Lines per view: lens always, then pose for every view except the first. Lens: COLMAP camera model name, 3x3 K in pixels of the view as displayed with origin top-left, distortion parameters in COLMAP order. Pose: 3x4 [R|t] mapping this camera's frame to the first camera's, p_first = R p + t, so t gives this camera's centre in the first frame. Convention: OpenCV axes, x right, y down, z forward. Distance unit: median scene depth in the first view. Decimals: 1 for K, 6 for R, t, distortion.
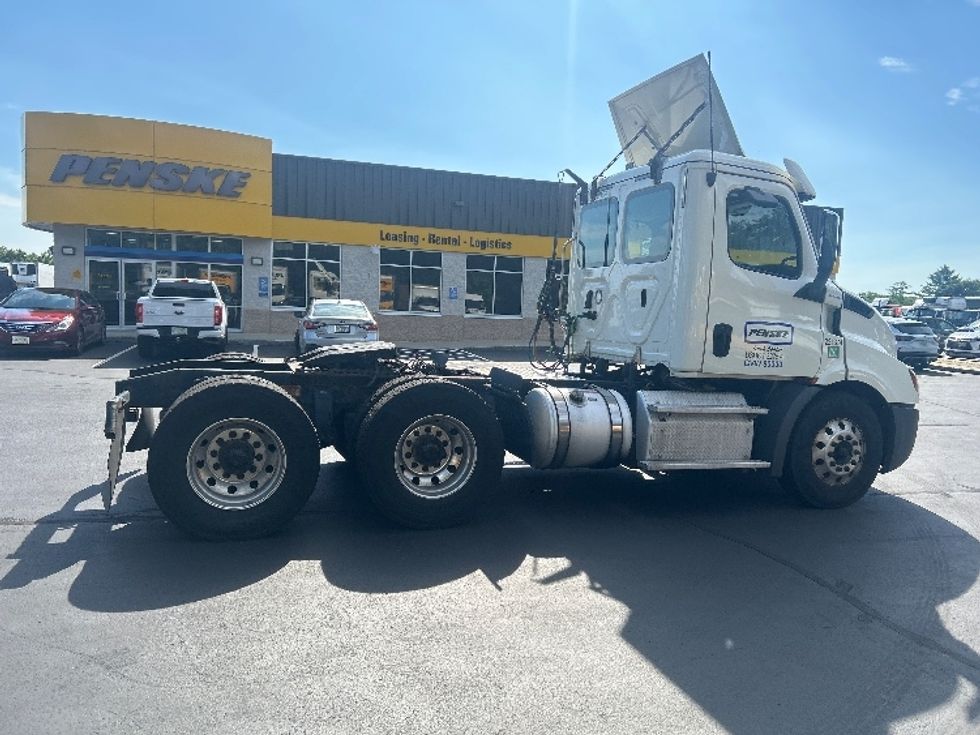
lens RADIAL K [[746.0, 0, 495.6], [0, 746.0, 395.8], [0, 0, 1]] dist [0.062199, -0.063856]
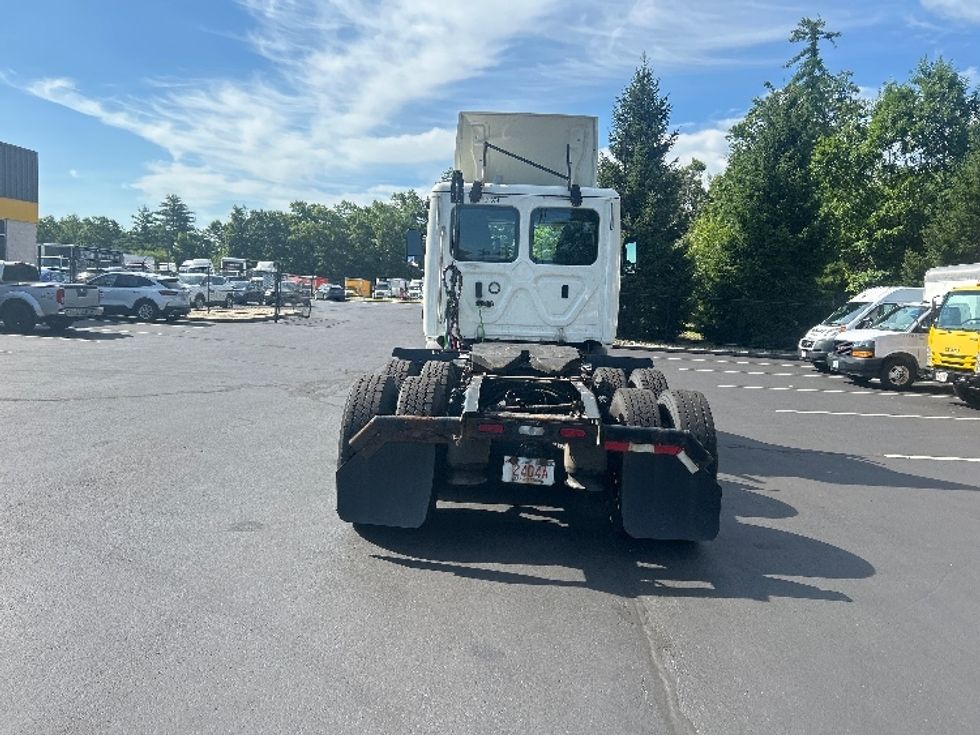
lens RADIAL K [[746.0, 0, 500.9], [0, 746.0, 400.9], [0, 0, 1]] dist [0.062199, -0.063856]
pose [[0.336656, -0.168233, 0.926478, -0.431672], [0.085656, 0.985303, 0.147790, -0.057589], [-0.937724, 0.029604, 0.346118, 0.259612]]
